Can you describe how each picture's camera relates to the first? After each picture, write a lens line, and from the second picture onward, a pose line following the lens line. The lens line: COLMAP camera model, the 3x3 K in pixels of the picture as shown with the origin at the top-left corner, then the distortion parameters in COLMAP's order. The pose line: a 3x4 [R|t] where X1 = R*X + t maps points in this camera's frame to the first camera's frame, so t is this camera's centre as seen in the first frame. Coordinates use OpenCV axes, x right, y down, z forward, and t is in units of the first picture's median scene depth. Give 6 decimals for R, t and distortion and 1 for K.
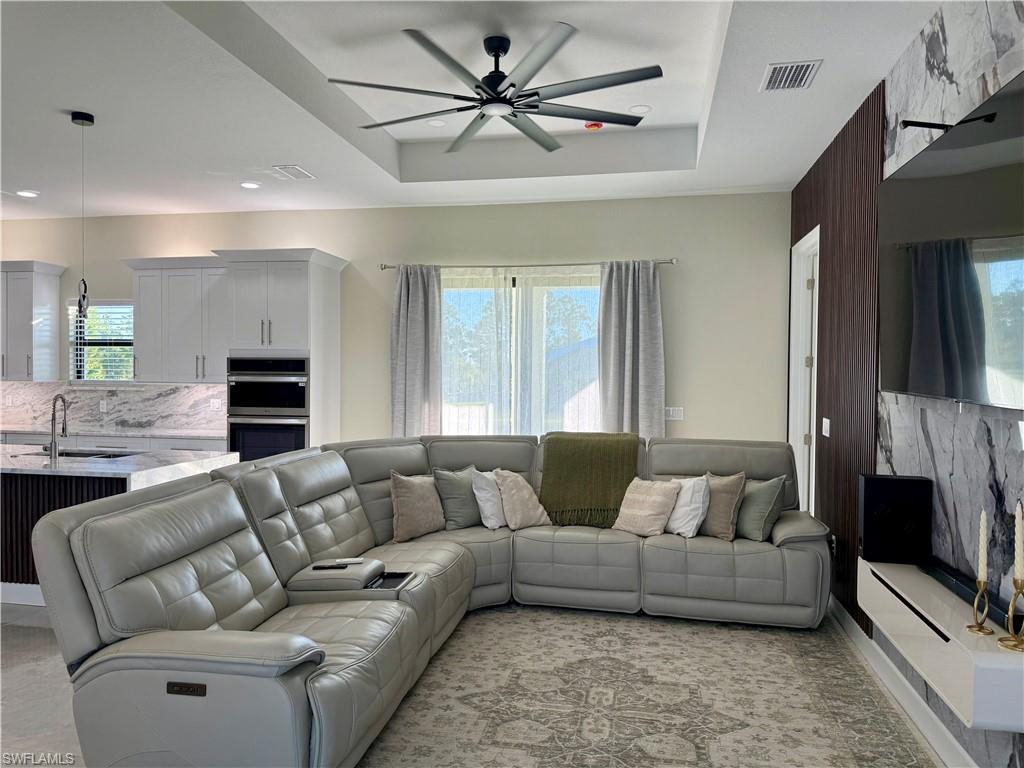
lens RADIAL K [[720.2, 0, 510.9], [0, 720.2, 387.8], [0, 0, 1]] dist [0.056537, -0.074190]
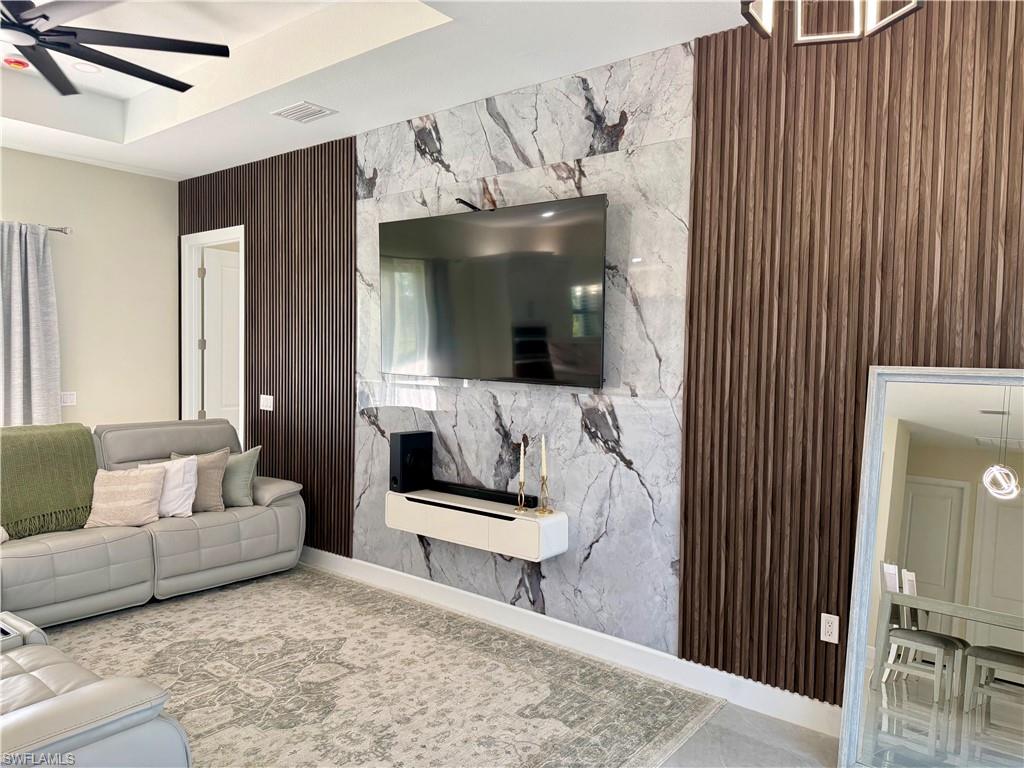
lens RADIAL K [[720.2, 0, 512.1], [0, 720.2, 386.7], [0, 0, 1]] dist [0.056537, -0.074190]
pose [[0.466022, -0.036445, 0.884022, -0.315285], [0.005374, 0.999249, 0.038362, -0.010893], [-0.884757, -0.013127, 0.465868, 0.076311]]
